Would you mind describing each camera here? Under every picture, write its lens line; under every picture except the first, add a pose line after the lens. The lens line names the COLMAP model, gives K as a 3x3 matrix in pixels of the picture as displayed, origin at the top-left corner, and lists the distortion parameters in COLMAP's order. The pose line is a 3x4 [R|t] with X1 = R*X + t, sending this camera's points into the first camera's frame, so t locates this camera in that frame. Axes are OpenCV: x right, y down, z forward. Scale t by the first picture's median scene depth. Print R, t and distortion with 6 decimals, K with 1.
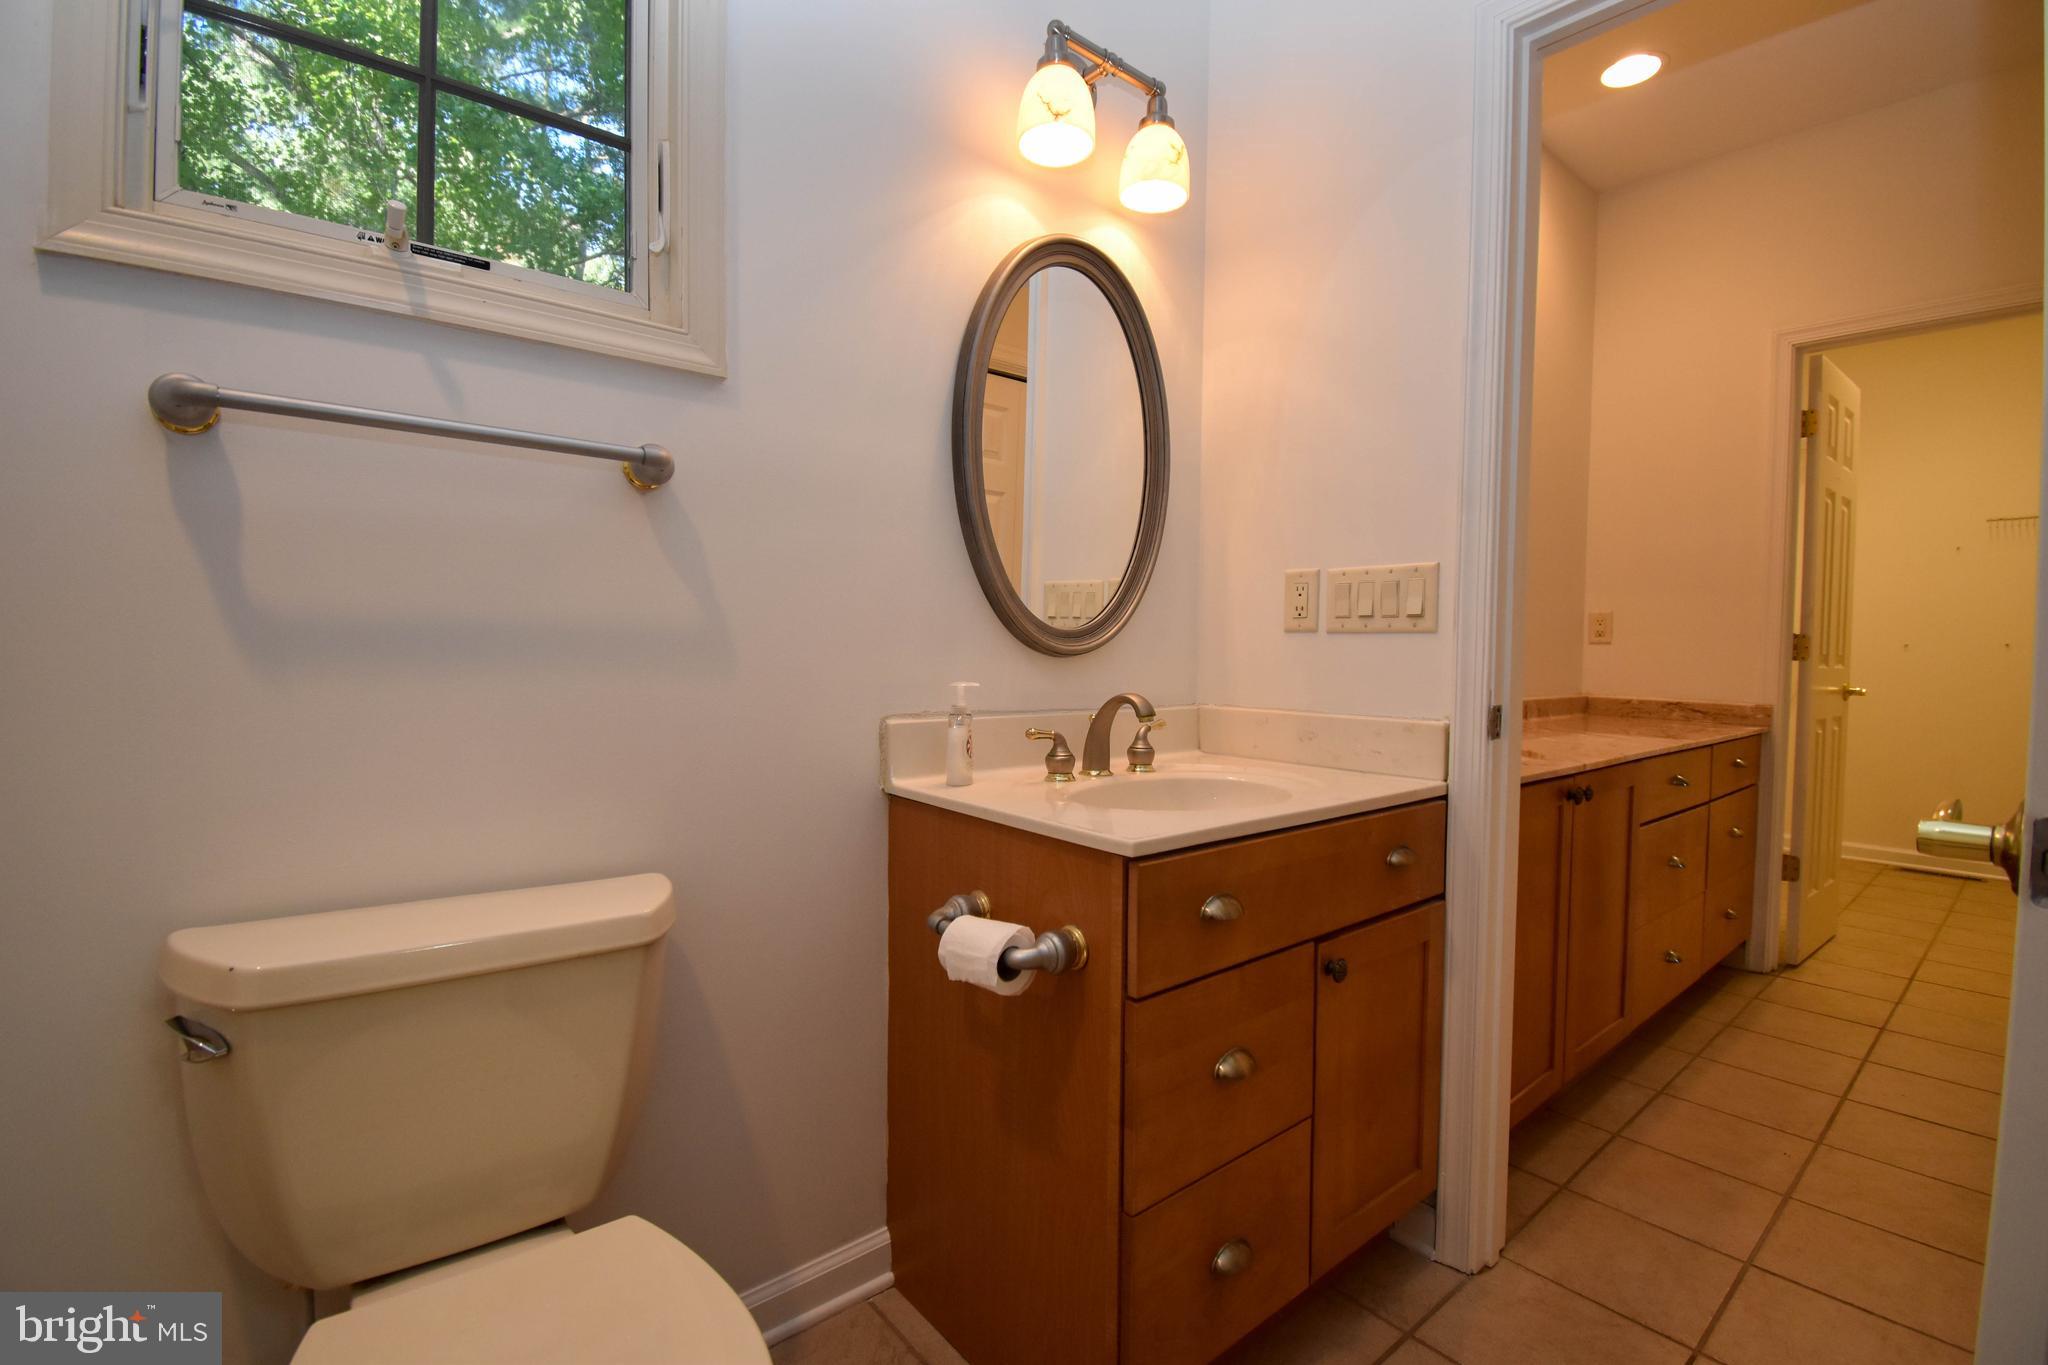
lens RADIAL K [[903.1, 0, 1031.1], [0, 903.1, 678.4], [0, 0, 1]] dist [0.029482, -0.031186]
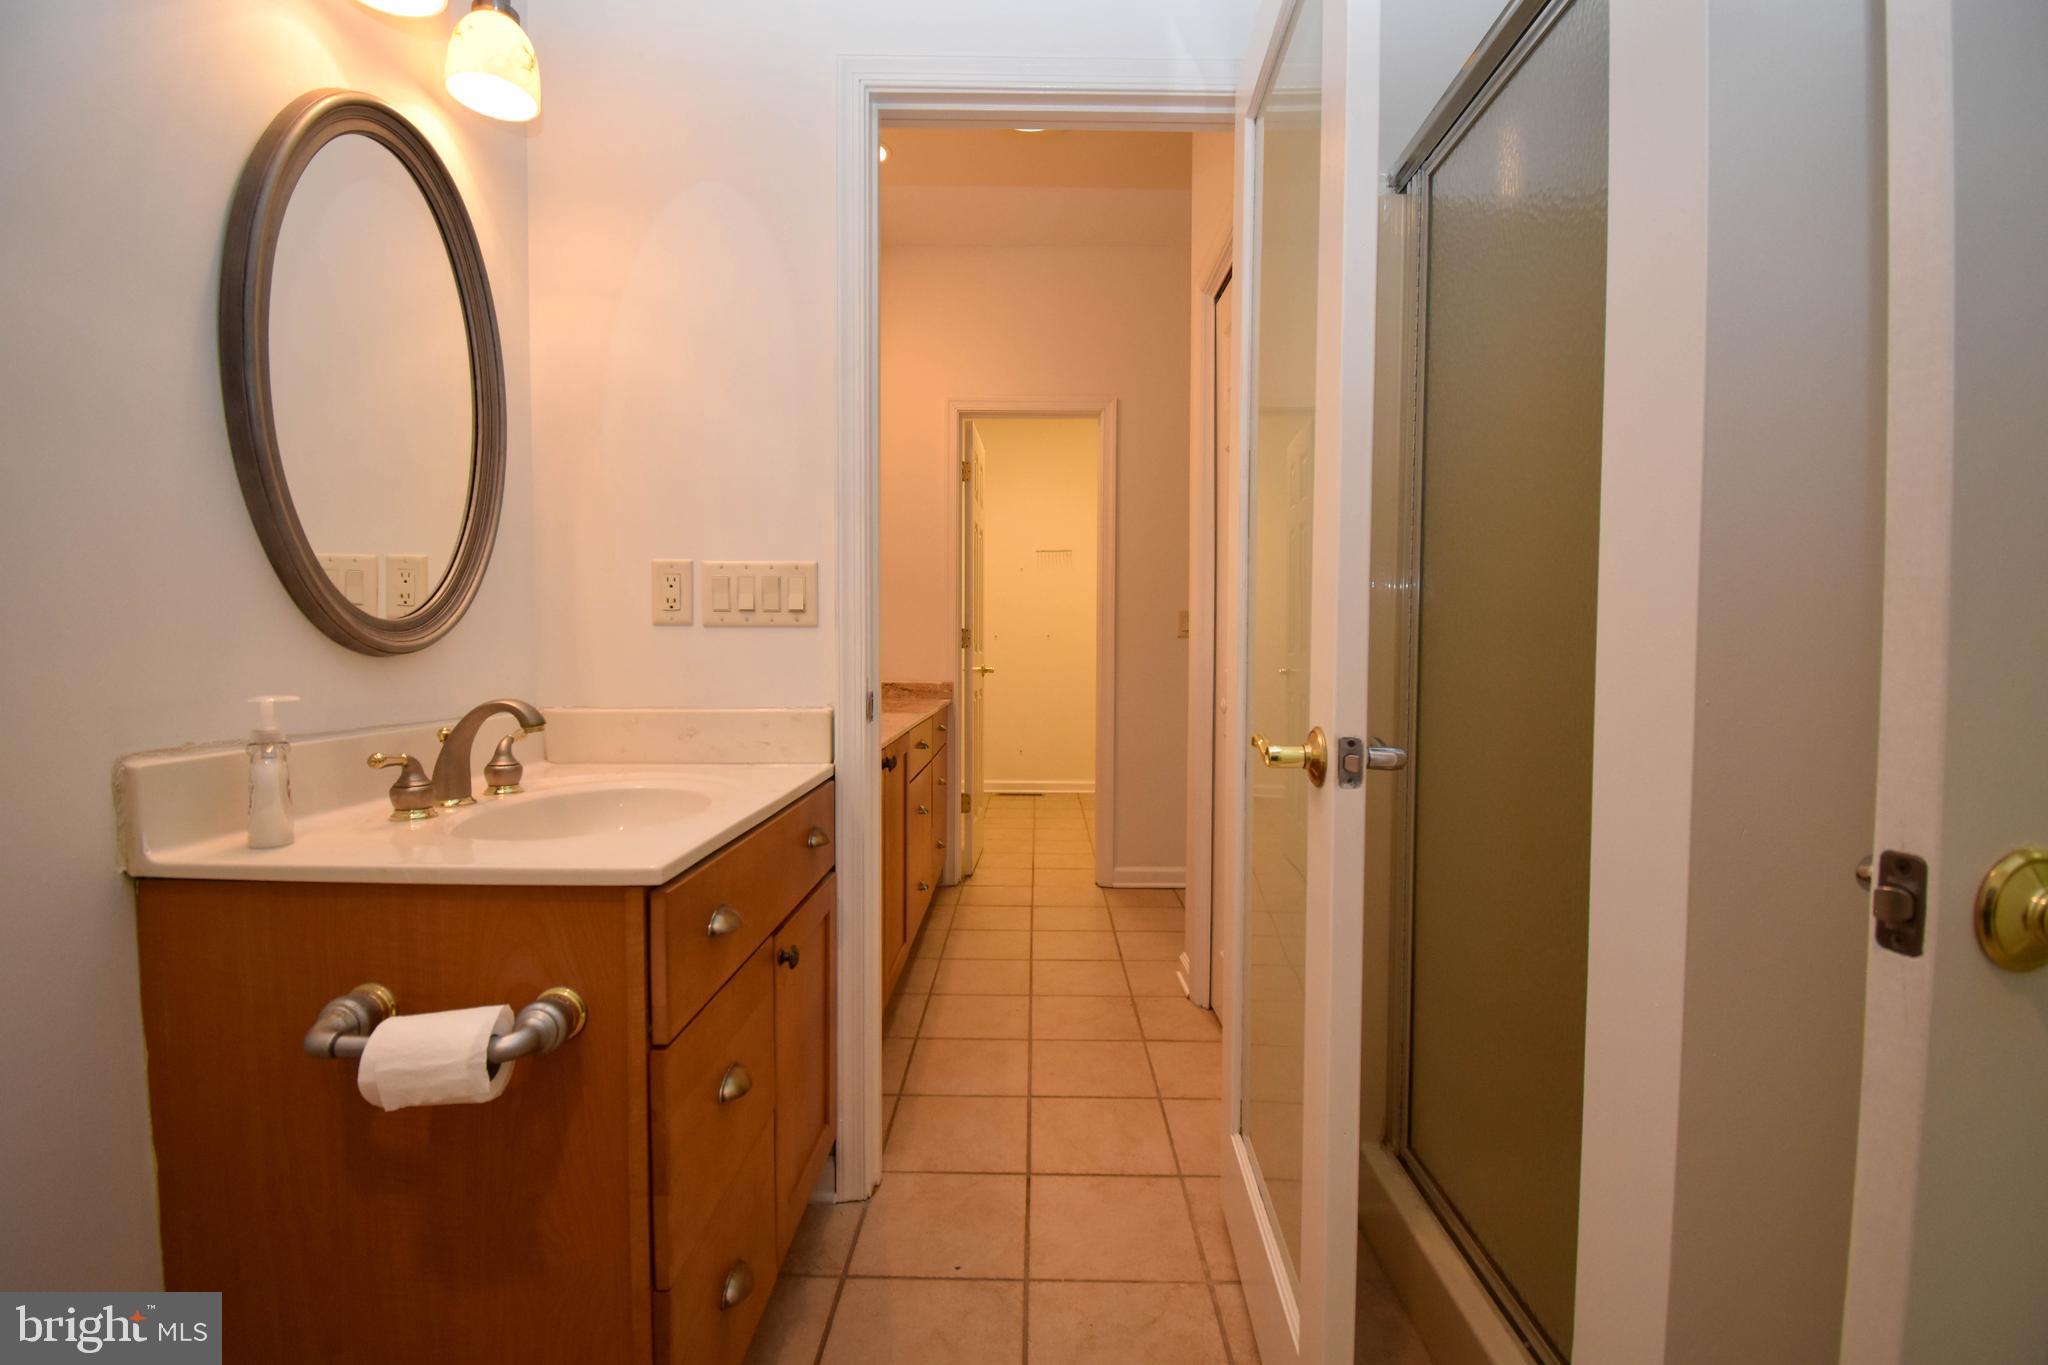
lens RADIAL K [[903.1, 0, 1031.1], [0, 903.1, 678.4], [0, 0, 1]] dist [0.029482, -0.031186]
pose [[0.654437, -0.038207, 0.755151, -0.200831], [0.031187, 0.999237, 0.023530, -0.006725], [-0.755473, 0.008152, 0.655129, 0.101986]]
